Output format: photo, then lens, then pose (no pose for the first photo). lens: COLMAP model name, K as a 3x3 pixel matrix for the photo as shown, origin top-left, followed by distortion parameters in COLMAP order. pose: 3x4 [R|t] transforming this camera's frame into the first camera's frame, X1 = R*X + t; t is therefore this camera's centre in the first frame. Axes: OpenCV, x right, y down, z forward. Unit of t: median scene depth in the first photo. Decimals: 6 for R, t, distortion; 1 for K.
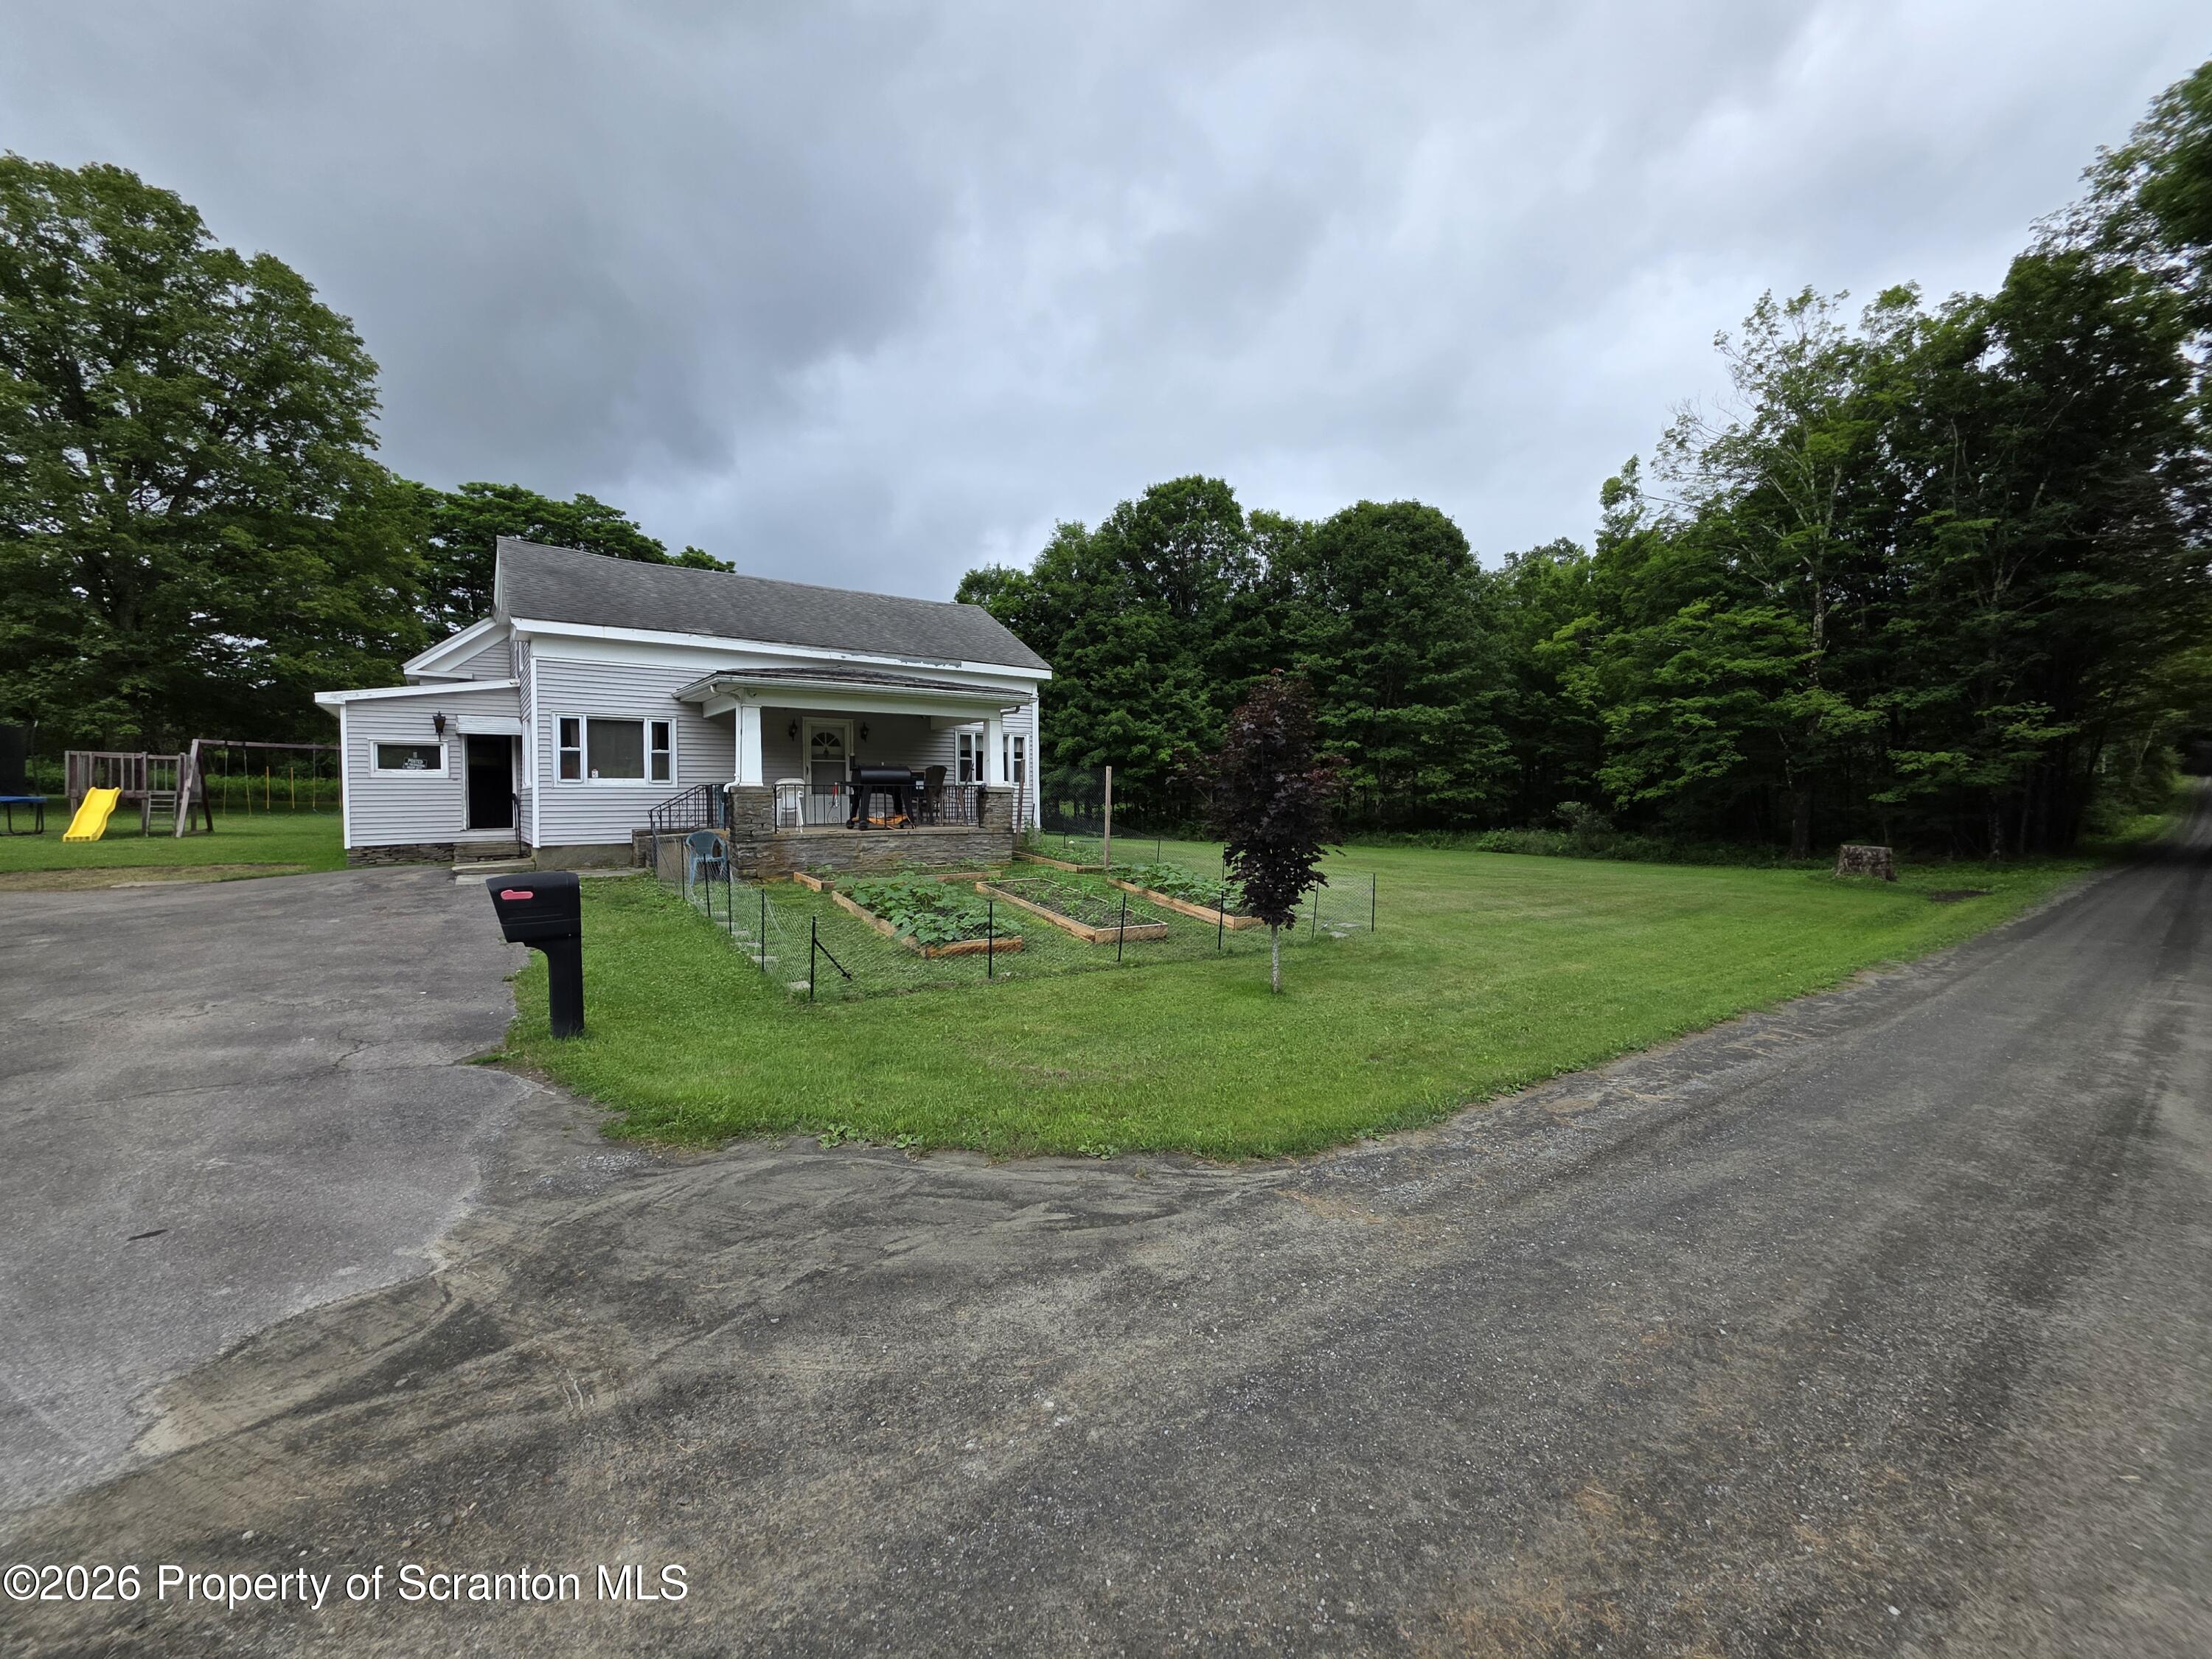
lens RADIAL K [[887.8, 0, 1102.4], [0, 887.8, 829.5], [0, 0, 1]] dist [0.002258, 0.000026]
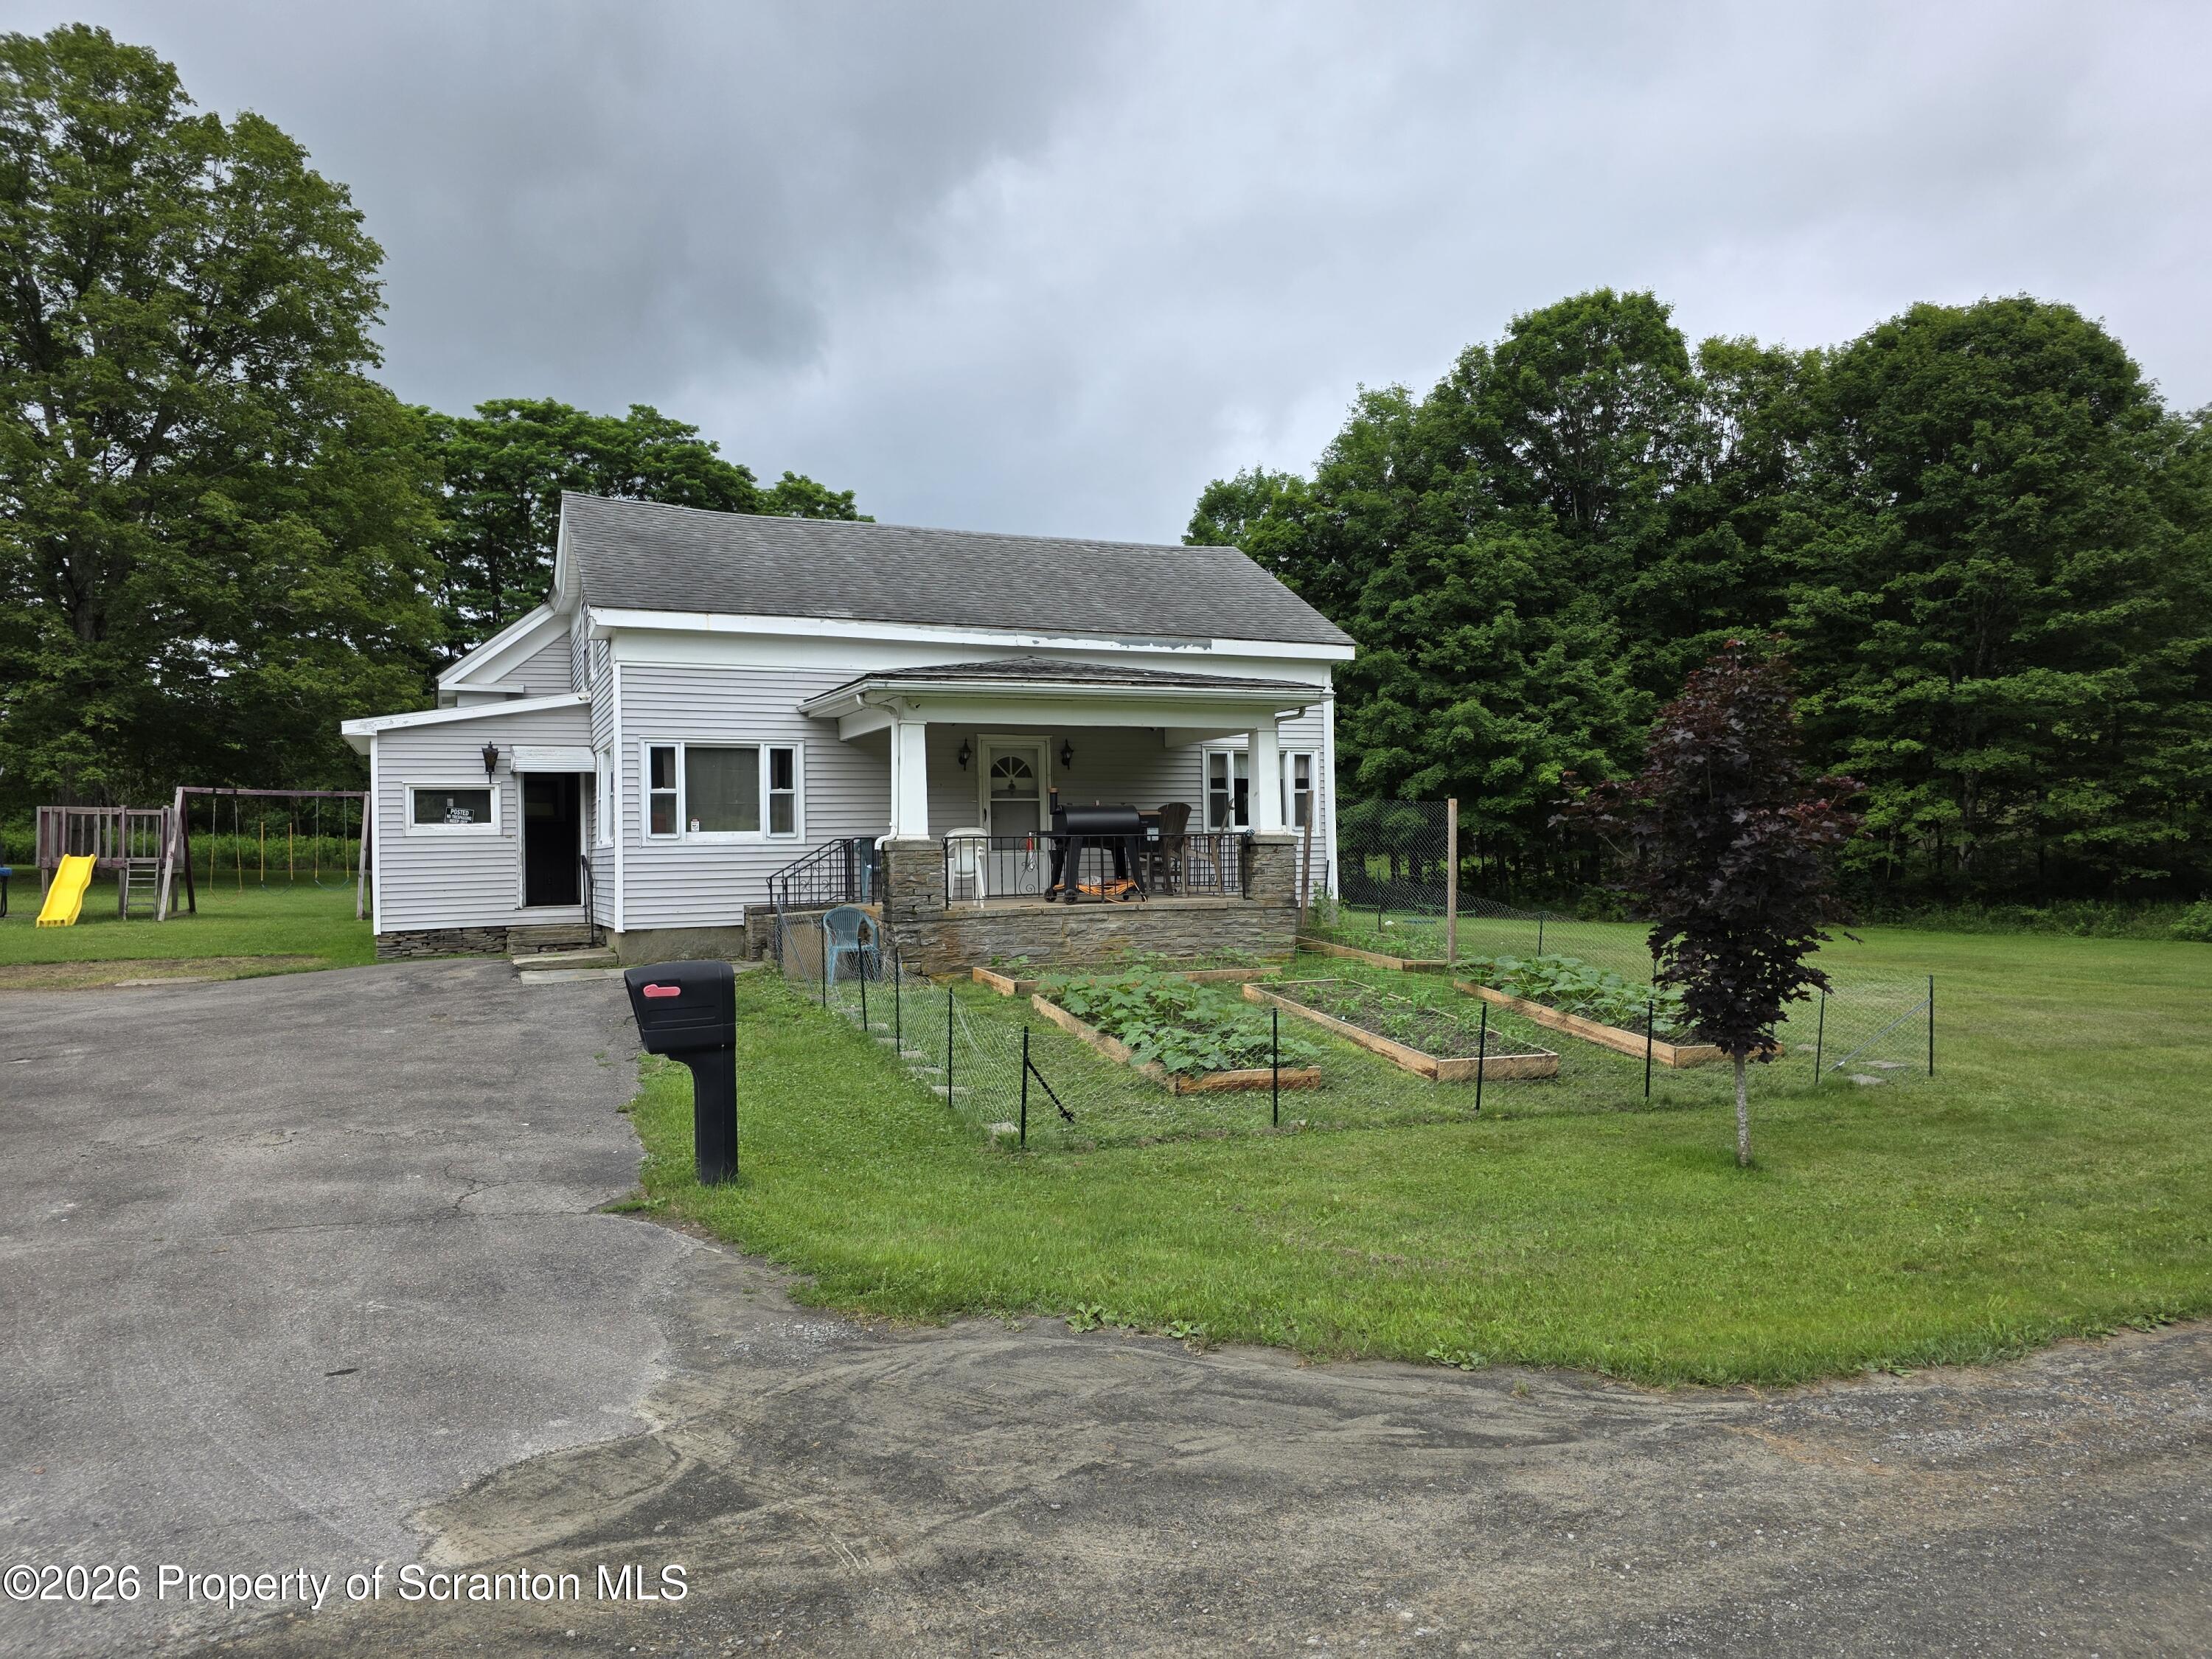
lens RADIAL K [[1499.5, 0, 1105.8], [0, 1499.5, 839.4], [0, 0, 1]] dist [0.053914, -0.037334]
pose [[0.976221, -0.014783, -0.216273, -0.003114], [0.005570, 0.999053, -0.043148, 0.000713], [0.216706, 0.040917, 0.975379, -0.072558]]
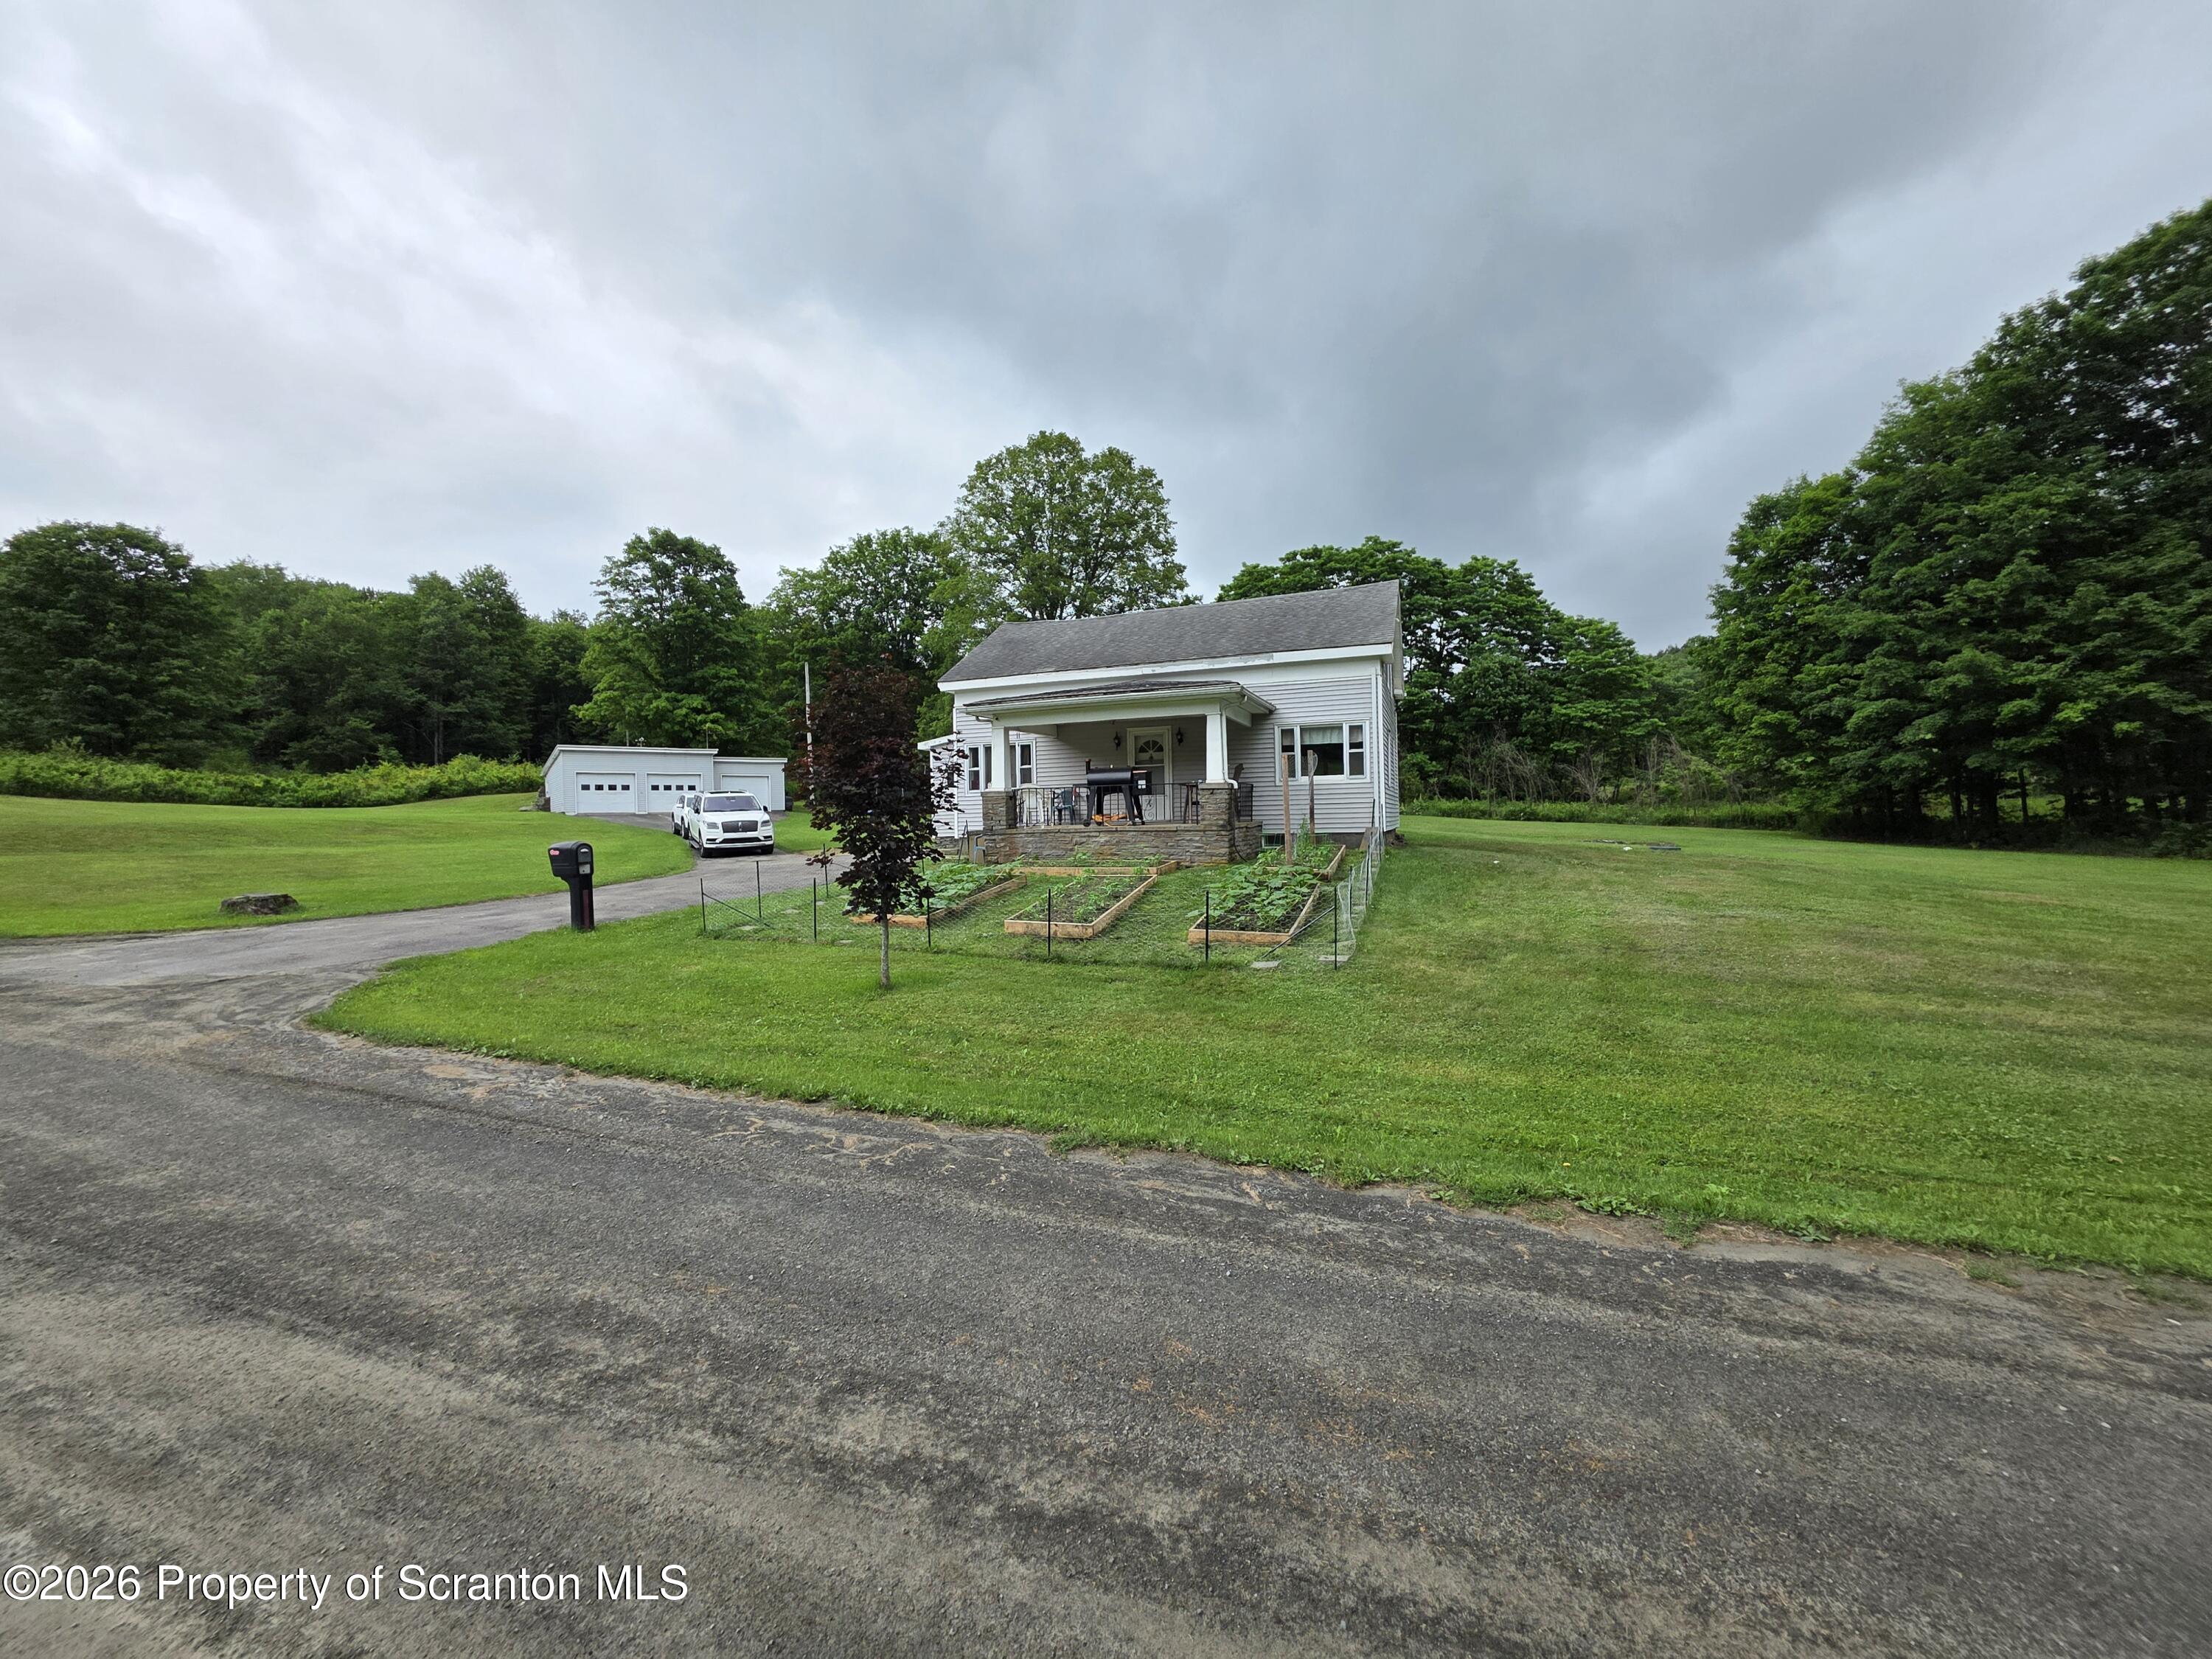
lens RADIAL K [[887.8, 0, 1103.3], [0, 887.8, 829.4], [0, 0, 1]] dist [0.002258, 0.000026]
pose [[0.540661, 0.001725, -0.841239, 0.642266], [-0.008455, 0.999959, -0.003383, 0.007463], [0.841198, 0.008942, 0.540653, 0.379661]]
